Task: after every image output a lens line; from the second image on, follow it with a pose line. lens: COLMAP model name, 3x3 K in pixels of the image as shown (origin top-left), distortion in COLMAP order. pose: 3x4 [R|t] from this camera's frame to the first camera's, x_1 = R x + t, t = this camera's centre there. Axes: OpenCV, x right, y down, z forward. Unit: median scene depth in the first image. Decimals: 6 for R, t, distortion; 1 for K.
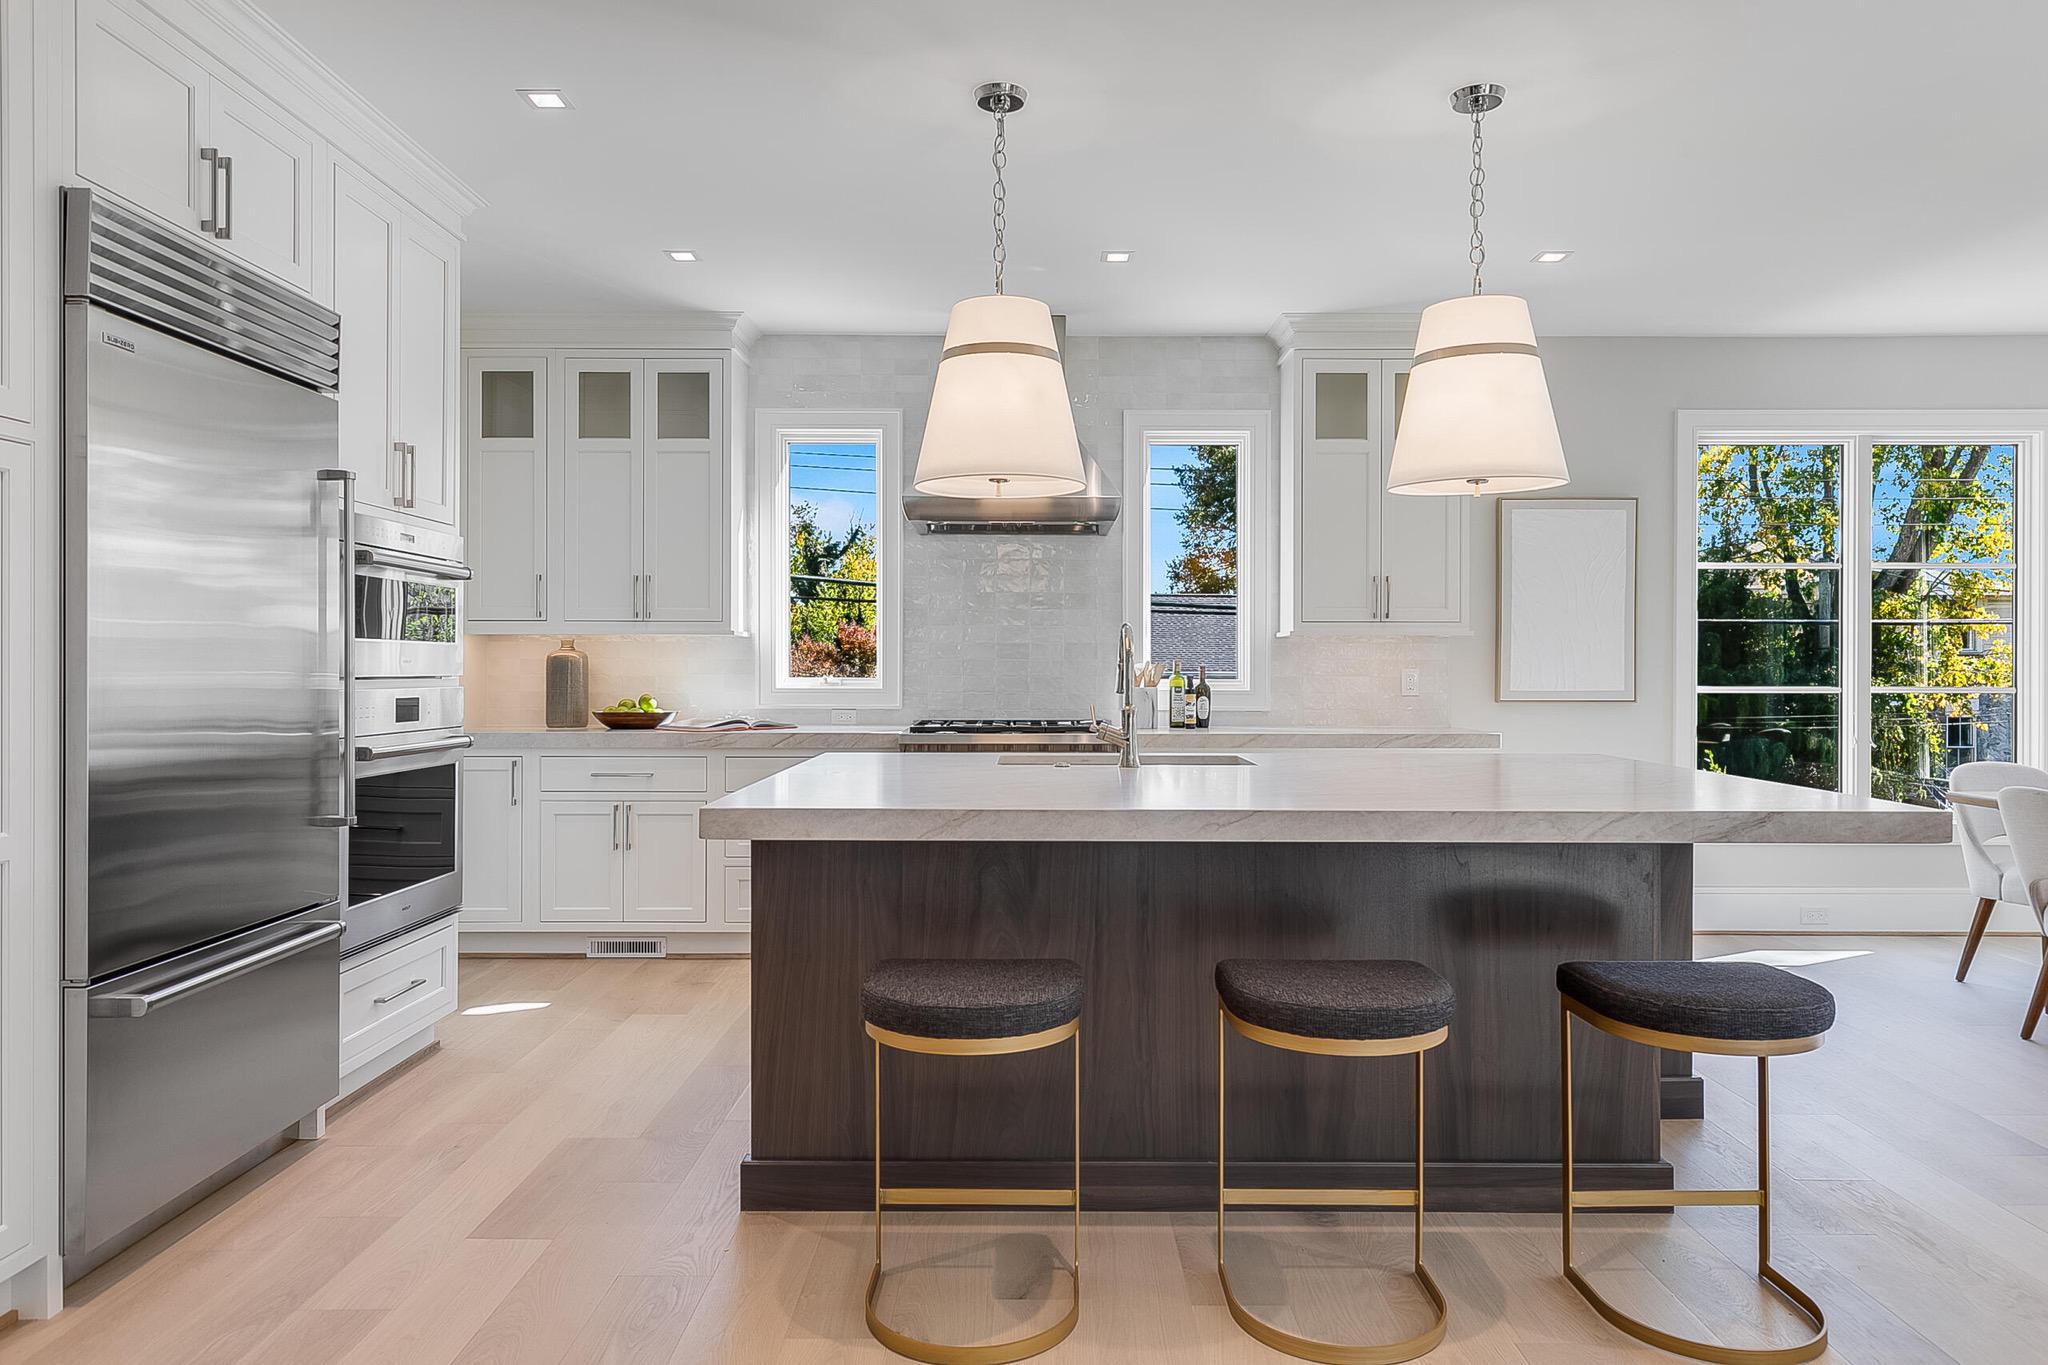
lens RADIAL K [[1310.4, 0, 1024.1], [0, 1310.4, 666.4], [0, 0, 1]] dist [-0.001086, 0.000937]
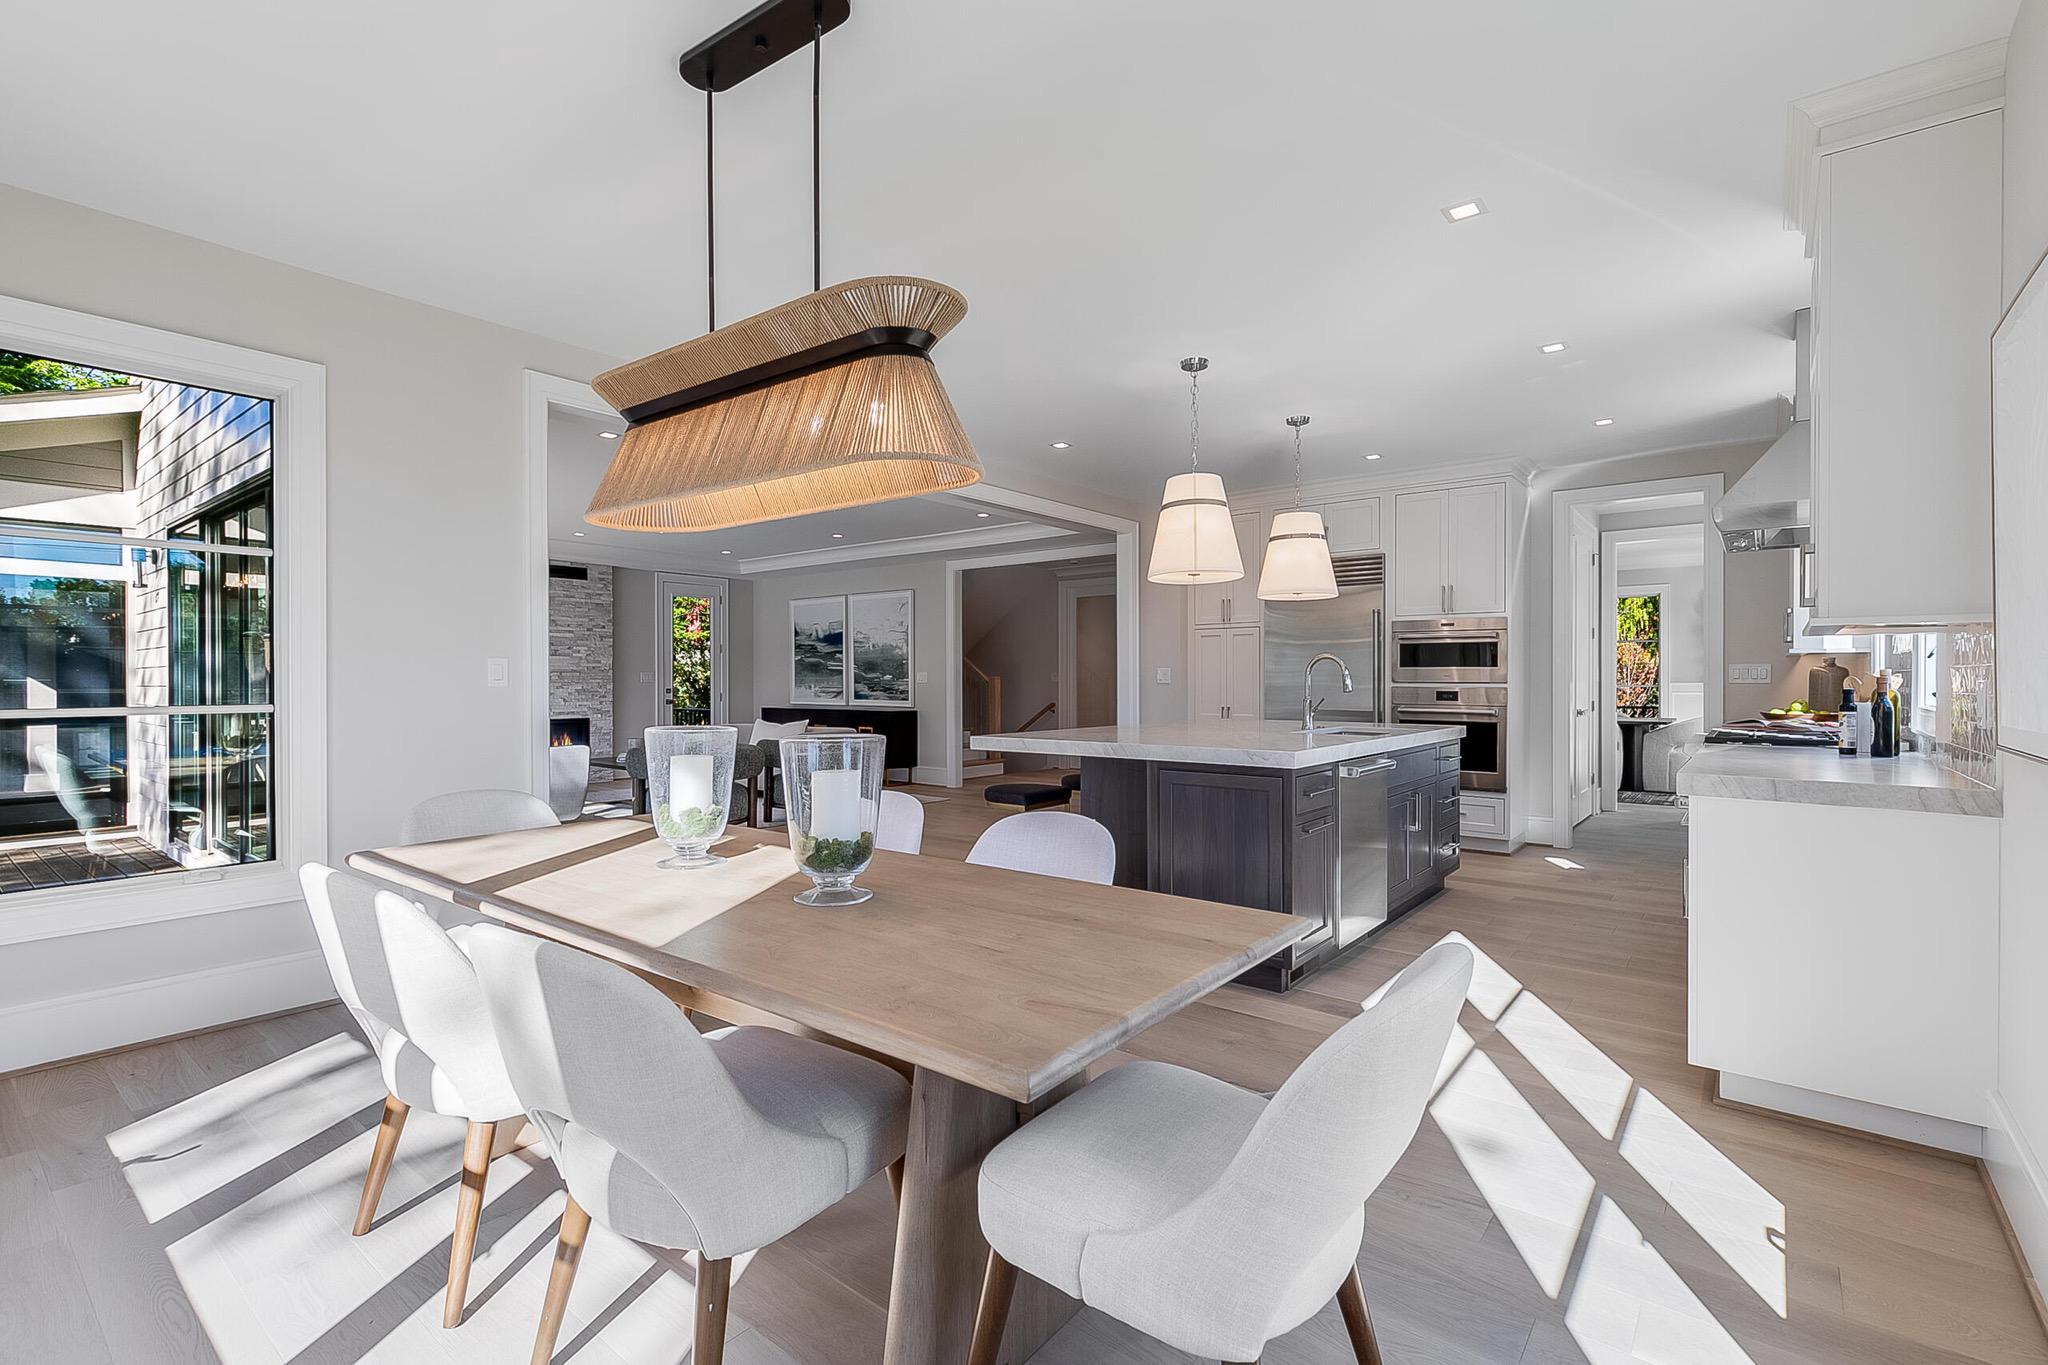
lens RADIAL K [[923.5, 0, 1025.0], [0, 923.5, 674.2], [0, 0, 1]] dist [0.009562, -0.000160]
pose [[-0.621810, -0.005939, -0.783146, 0.951761], [-0.002346, 0.999981, -0.005720, 0.003071], [0.783165, -0.001720, -0.621812, 1.029293]]
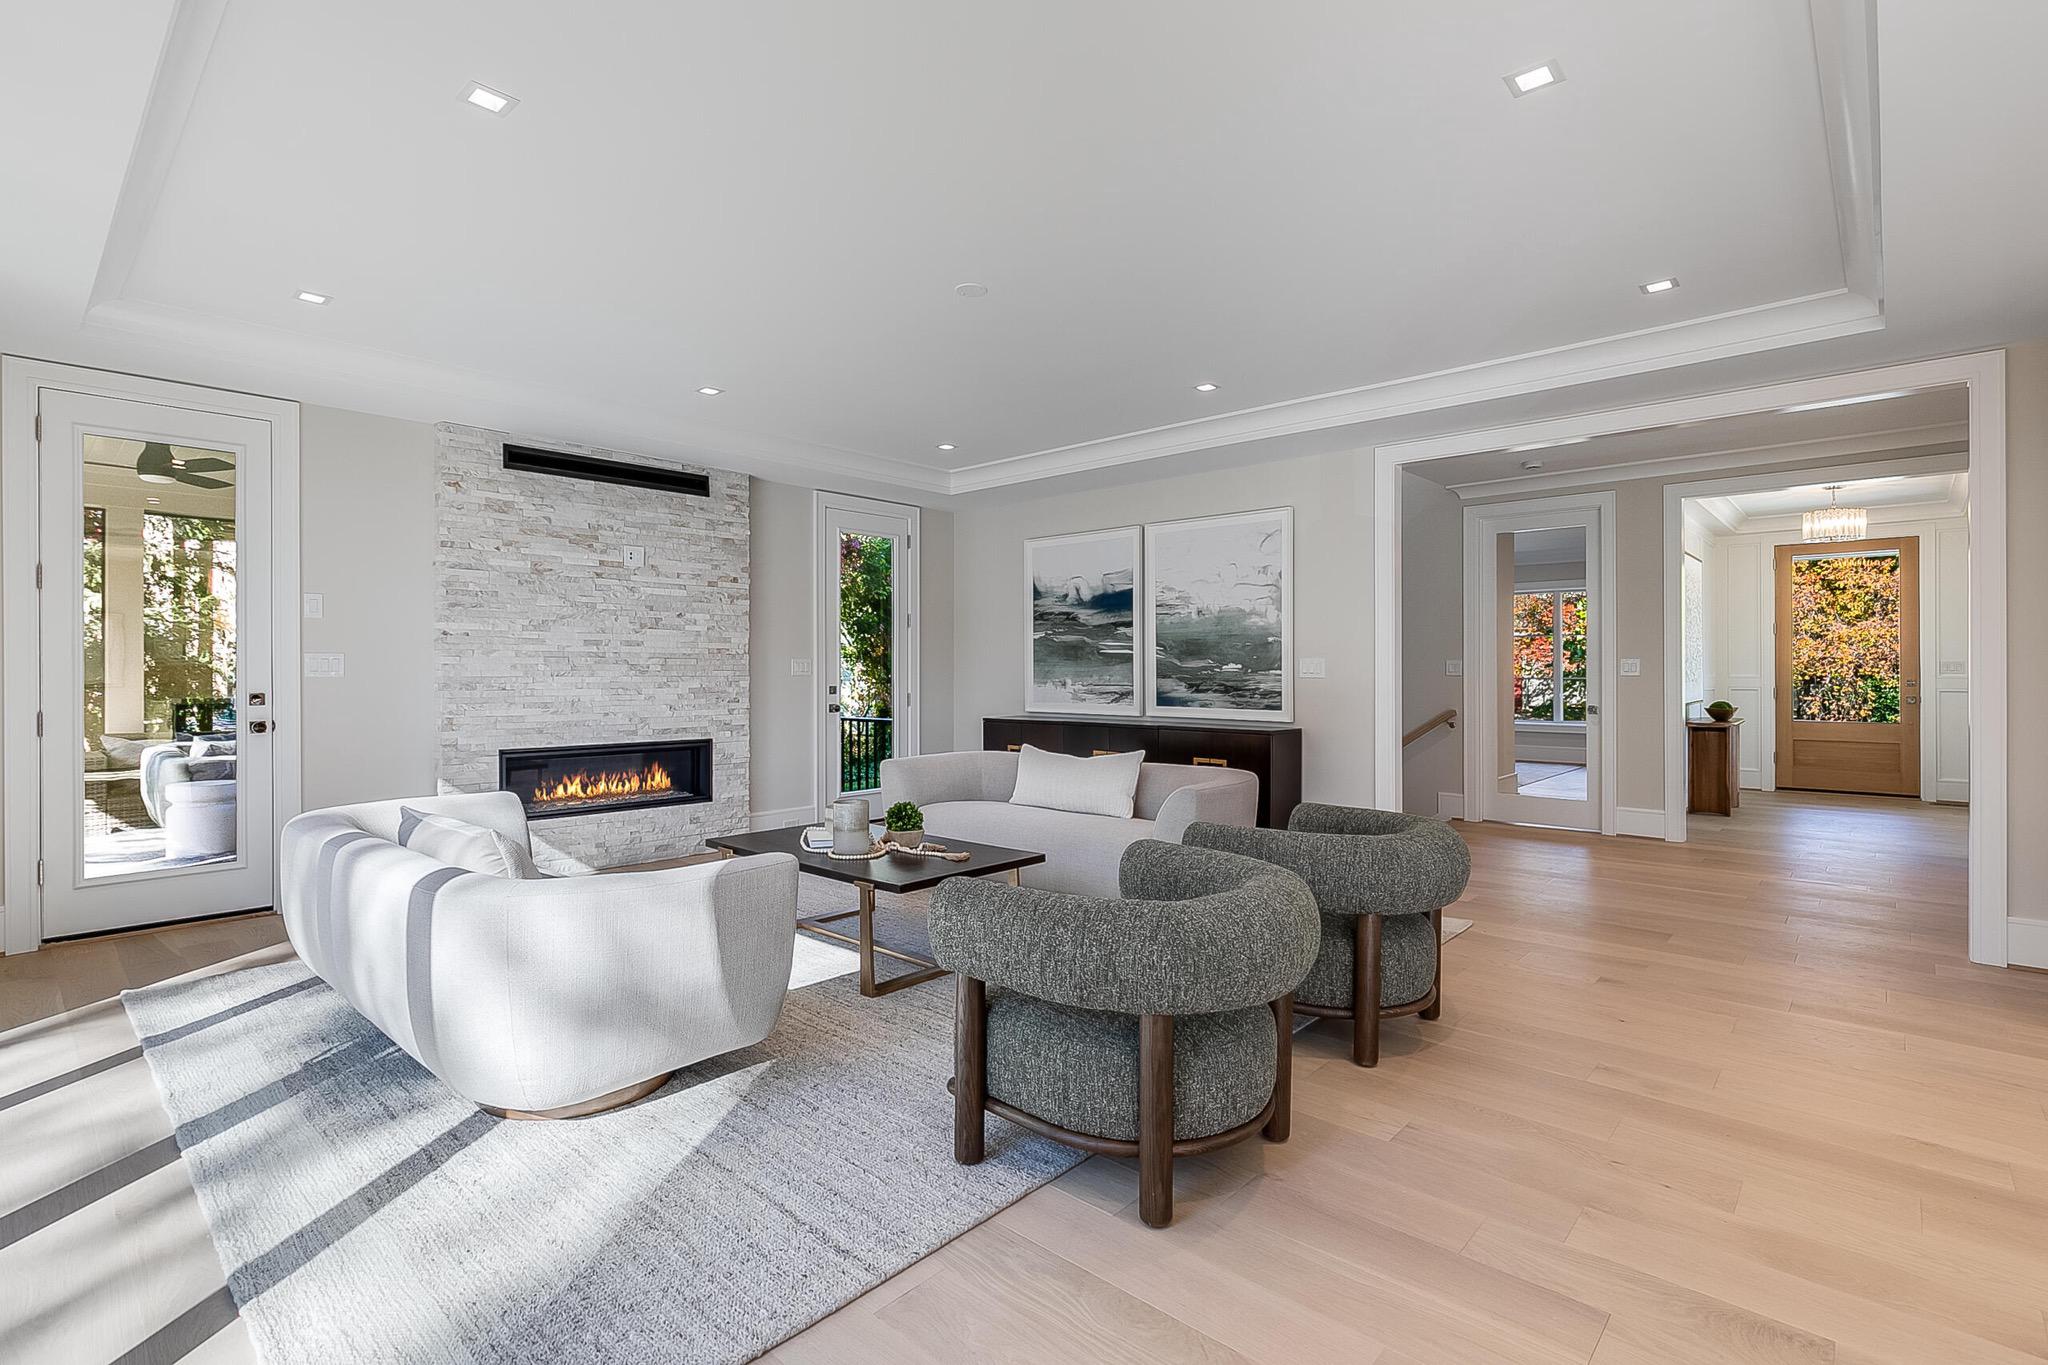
lens RADIAL K [[949.3, 0, 1024.0], [0, 949.3, 682.5], [0, 0, 1]] dist [0.000355, -0.000034]
pose [[-0.669232, 0.008716, -0.743002, 0.583329], [-0.002613, 0.999897, 0.014082, 0.001602], [0.743049, 0.011366, -0.669141, 0.113615]]
